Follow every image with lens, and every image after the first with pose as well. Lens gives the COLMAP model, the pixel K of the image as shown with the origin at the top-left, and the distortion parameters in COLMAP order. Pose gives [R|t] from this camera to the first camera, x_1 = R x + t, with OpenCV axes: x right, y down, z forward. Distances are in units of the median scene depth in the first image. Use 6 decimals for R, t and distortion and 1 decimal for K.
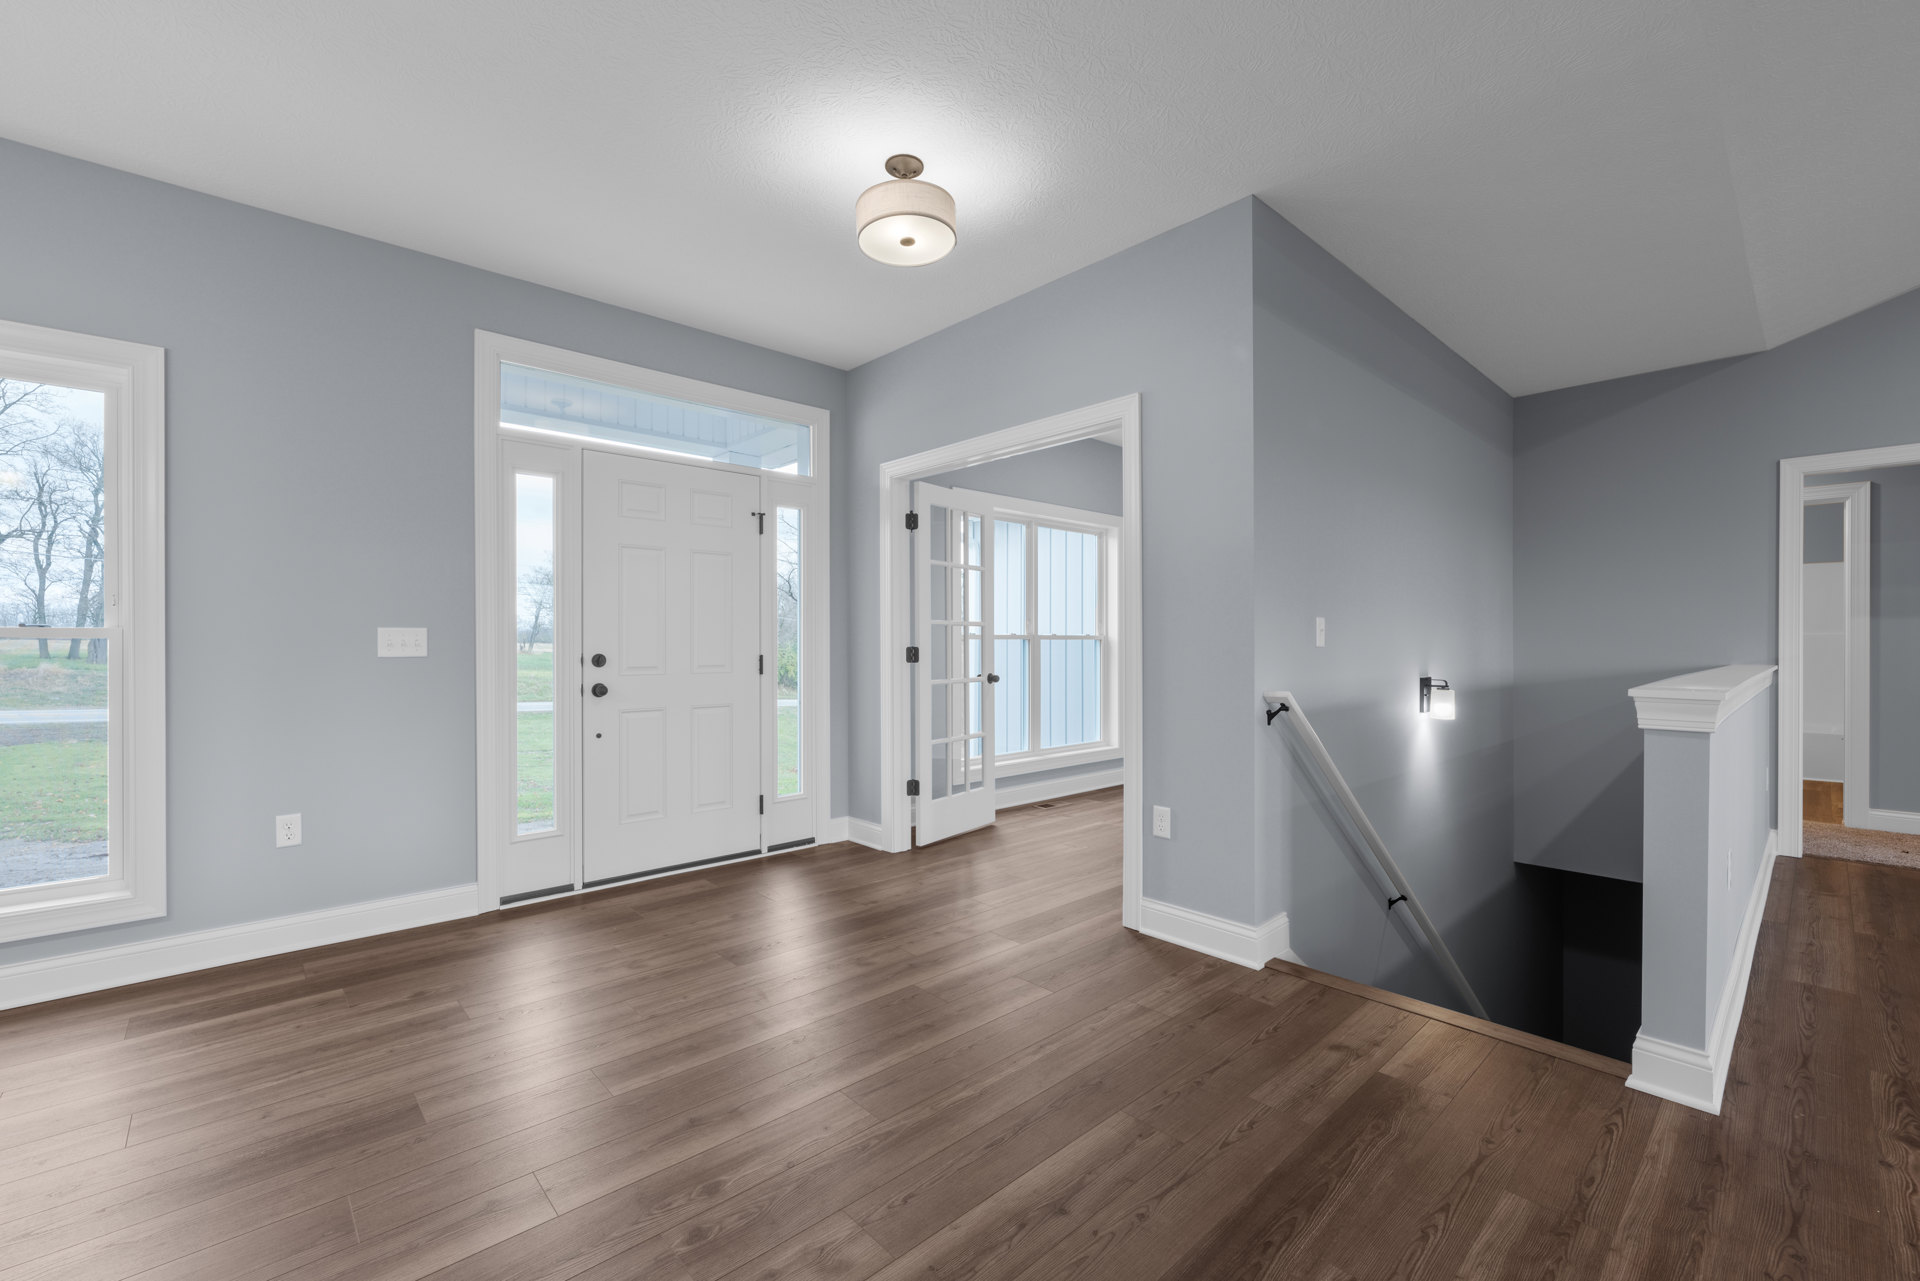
lens RADIAL K [[806.4, 0, 957.7], [0, 806.4, 648.0], [0, 0, 1]] dist [-0.006716, 0.000323]
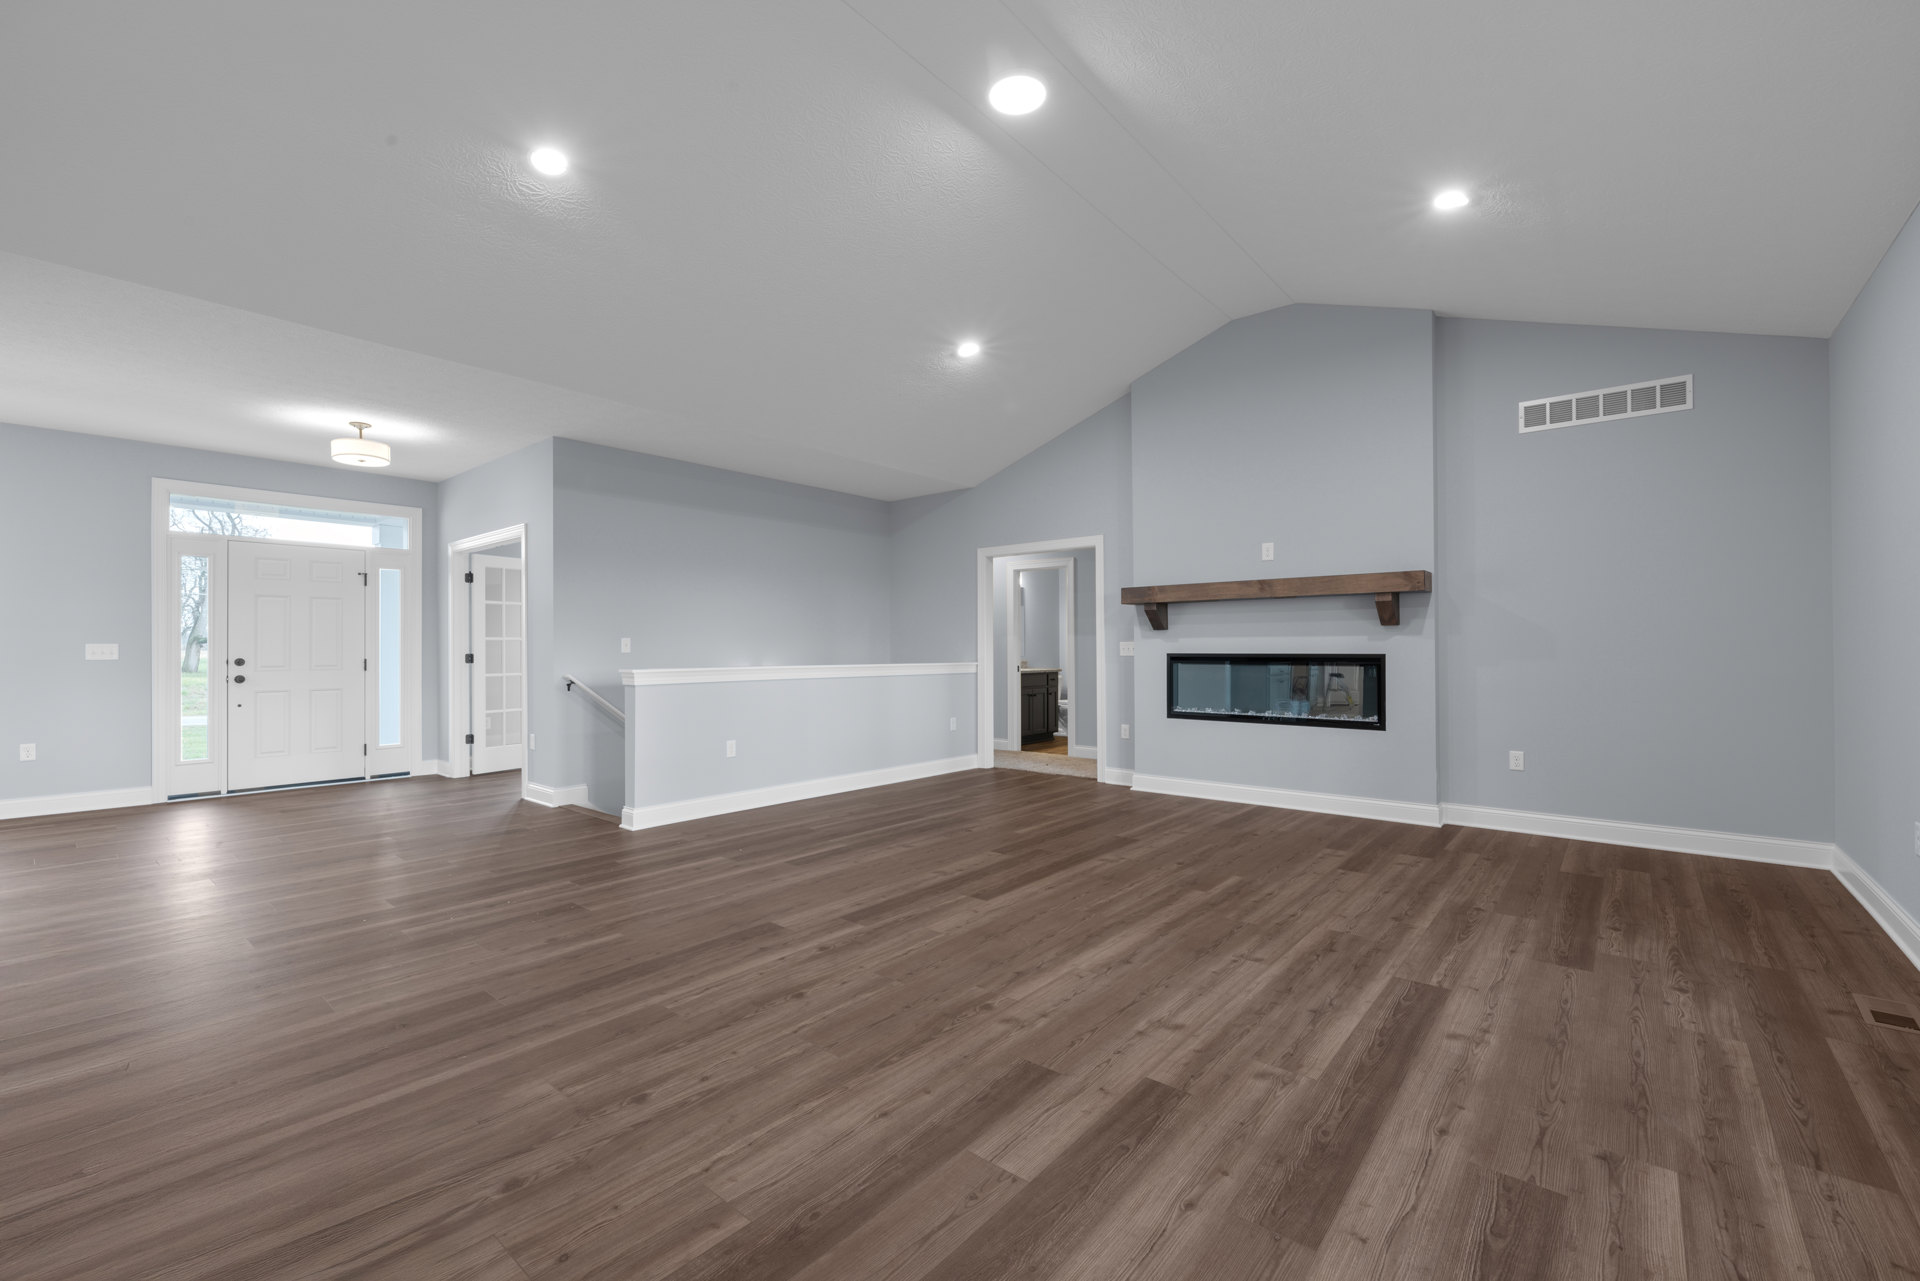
lens RADIAL K [[806.4, 0, 971.1], [0, 806.4, 652.8], [0, 0, 1]] dist [-0.006716, 0.000323]
pose [[0.993824, -0.002009, 0.110945, 0.804838], [0.002408, 0.999991, -0.003464, 0.004491], [-0.110937, 0.003710, 0.993820, -0.771730]]
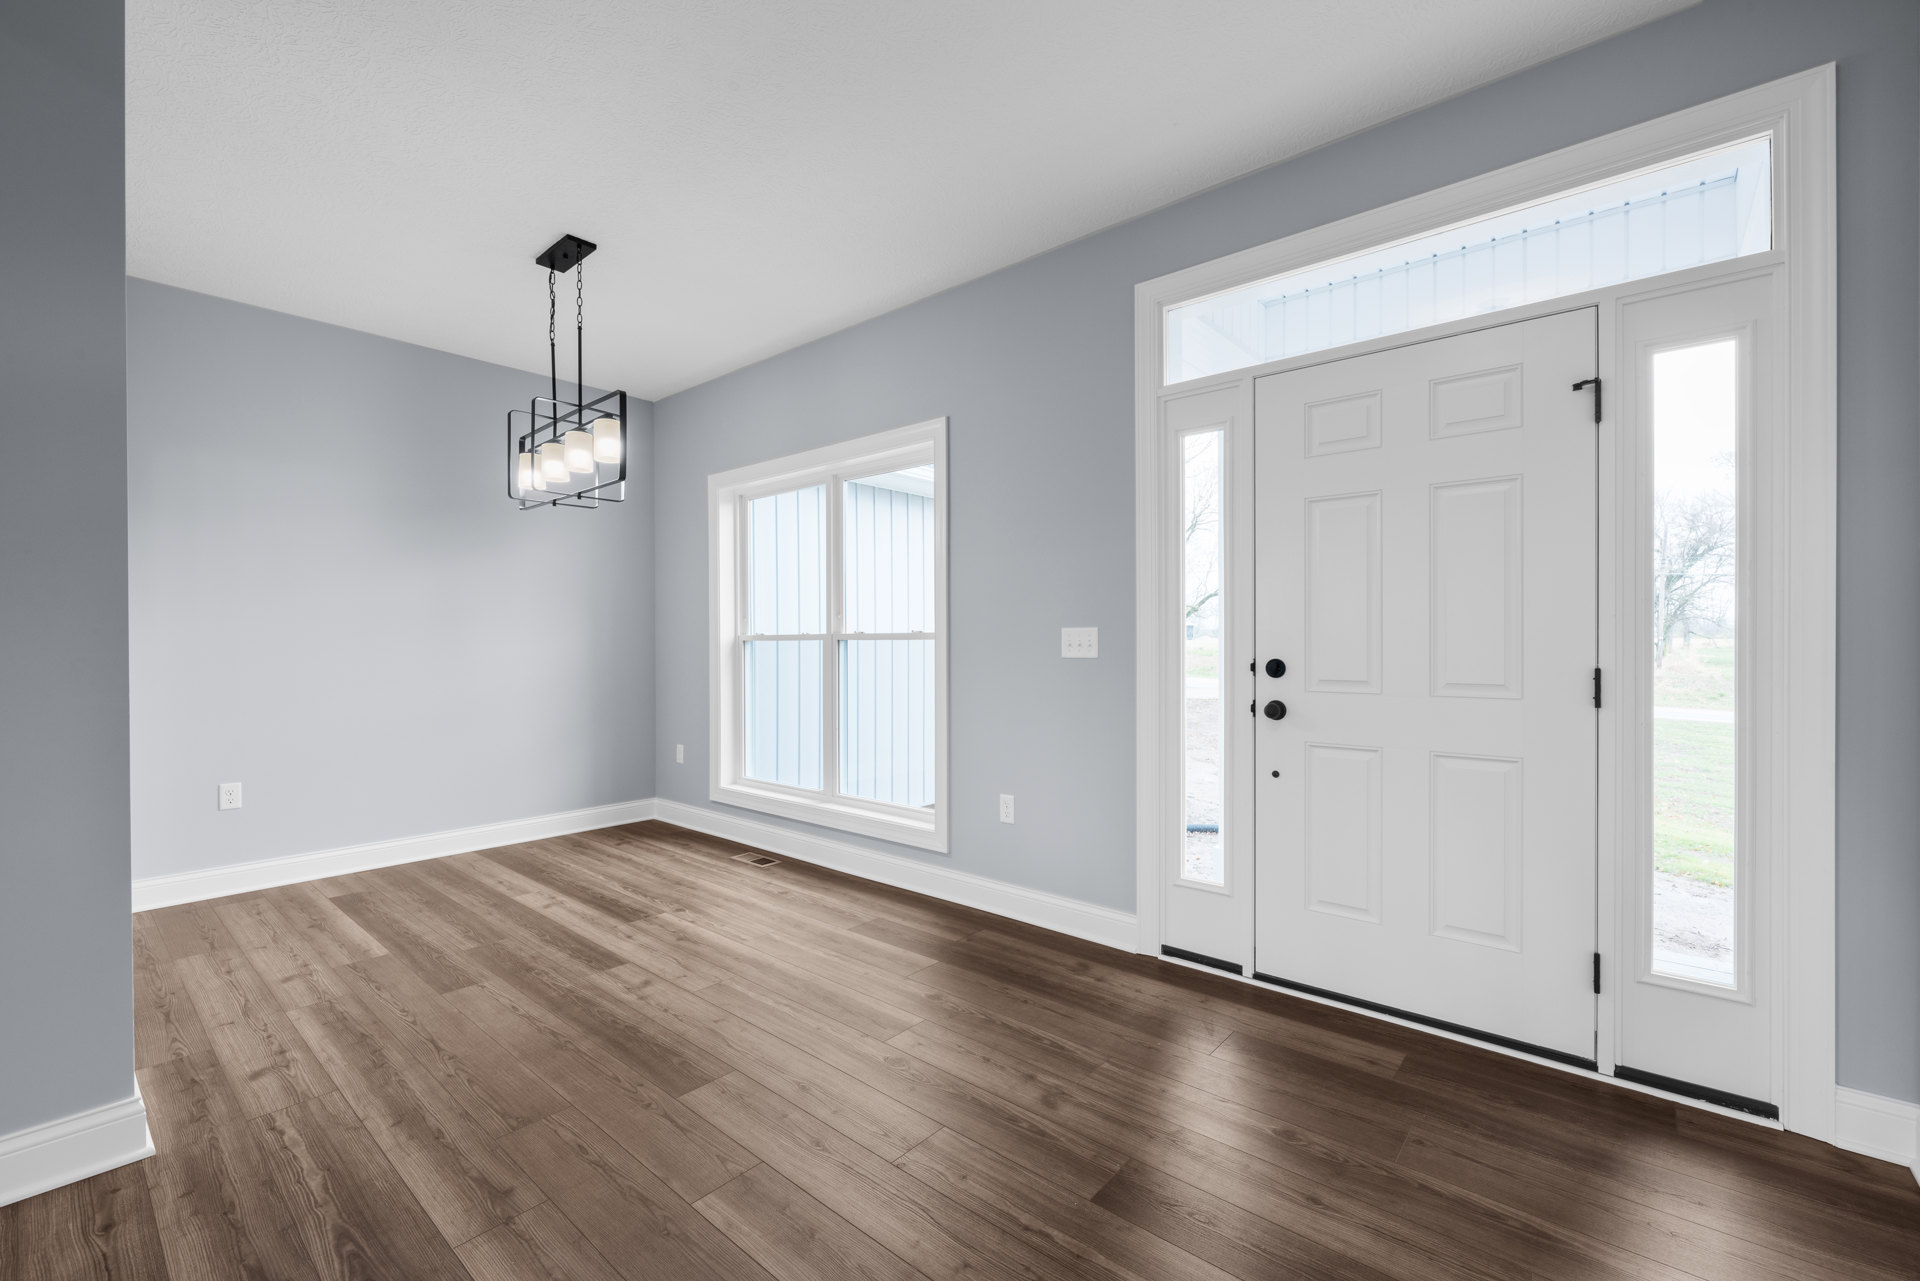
lens RADIAL K [[806.4, 0, 965.2], [0, 806.4, 644.8], [0, 0, 1]] dist [-0.006716, 0.000323]
pose [[0.112517, 0.006412, -0.993629, 0.198507], [-0.002386, 0.999978, 0.006182, -0.007697], [0.993647, 0.001675, 0.112530, 0.564277]]
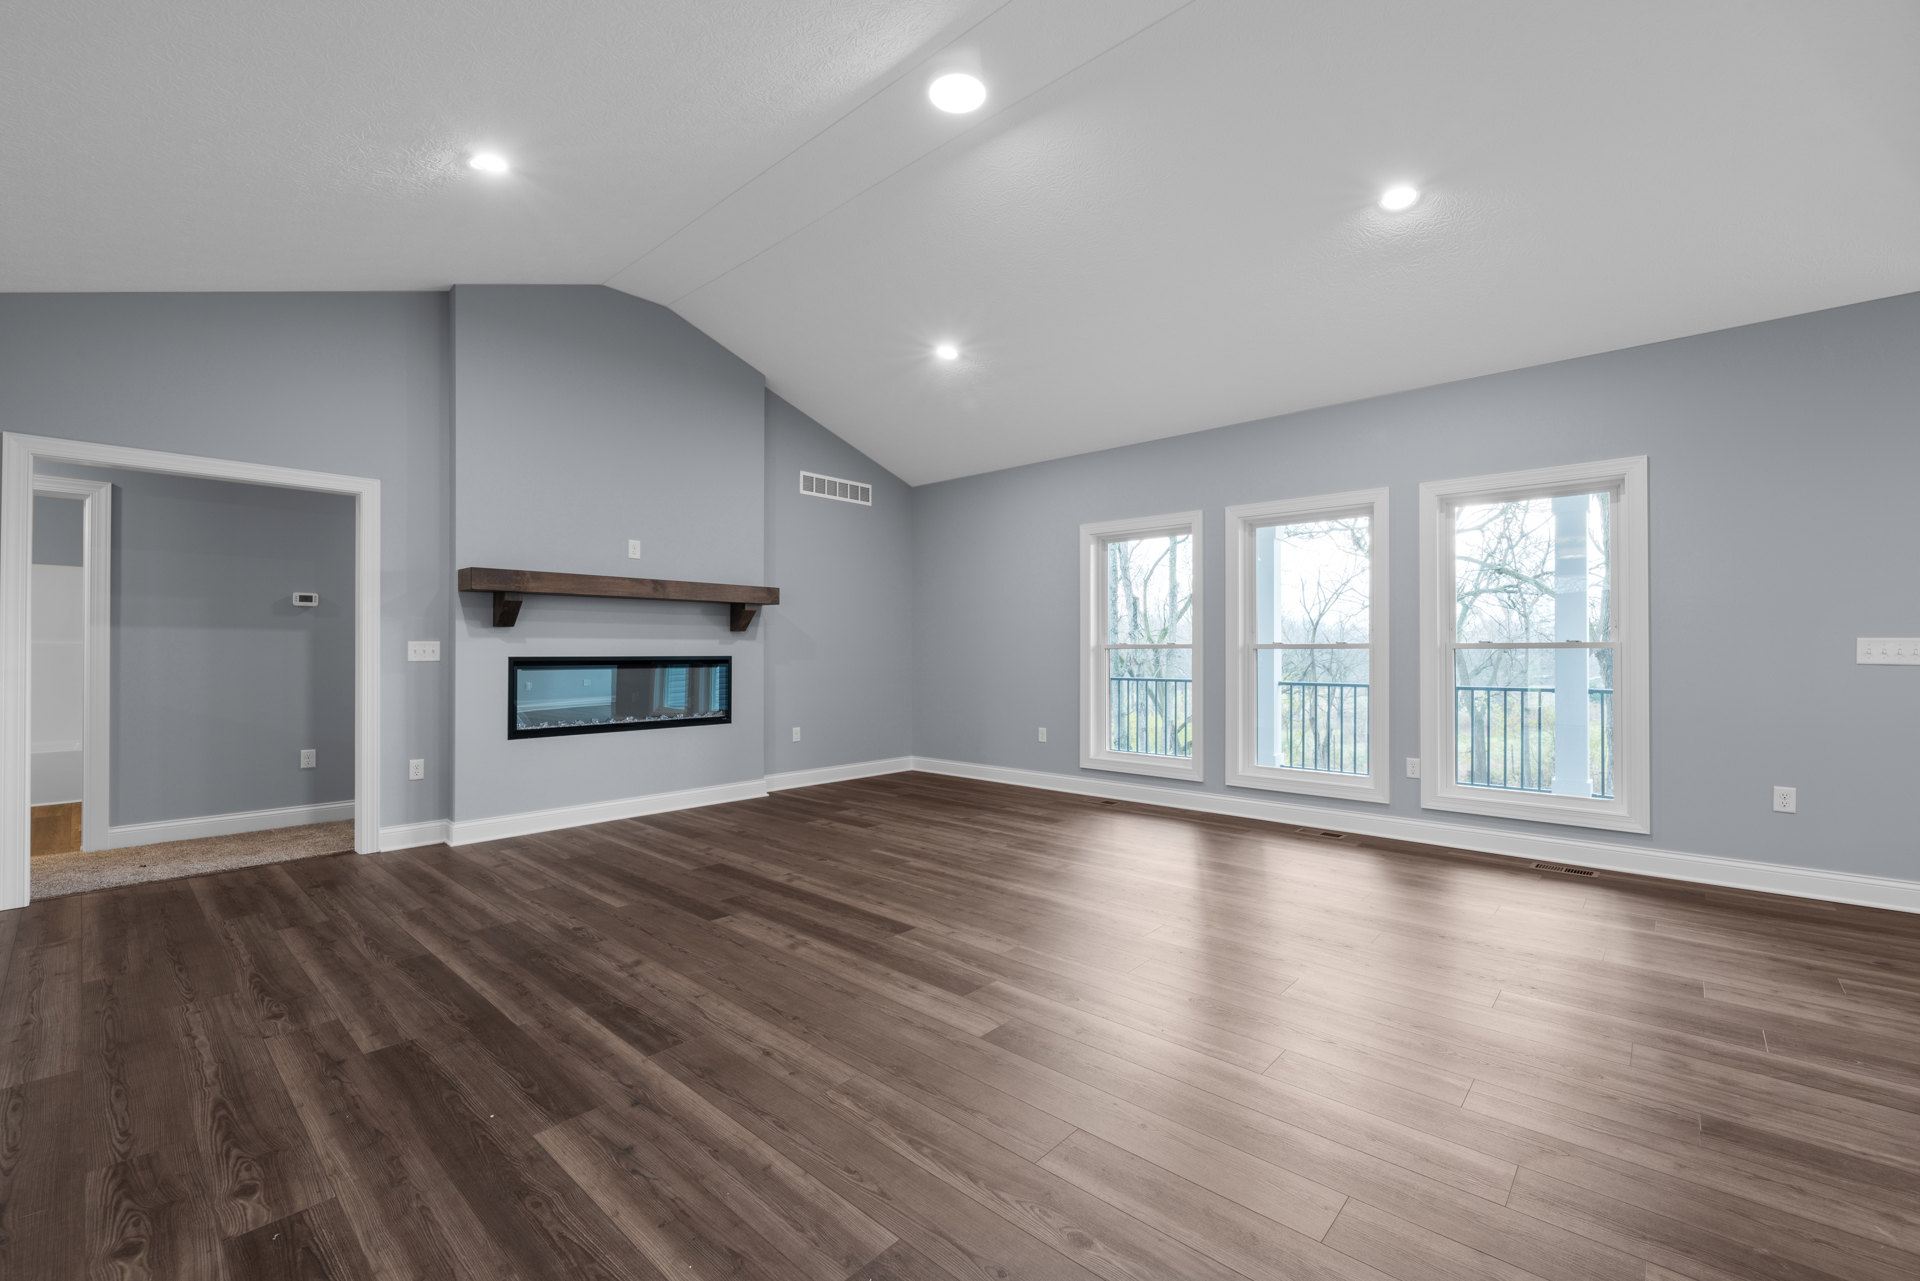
lens RADIAL K [[806.4, 0, 957.8], [0, 806.4, 640.5], [0, 0, 1]] dist [-0.006716, 0.000323]
pose [[-0.084921, 0.013027, 0.996303, 0.135791], [0.006989, 0.999898, -0.012478, -0.002836], [-0.996363, 0.005904, -0.085003, 0.097171]]
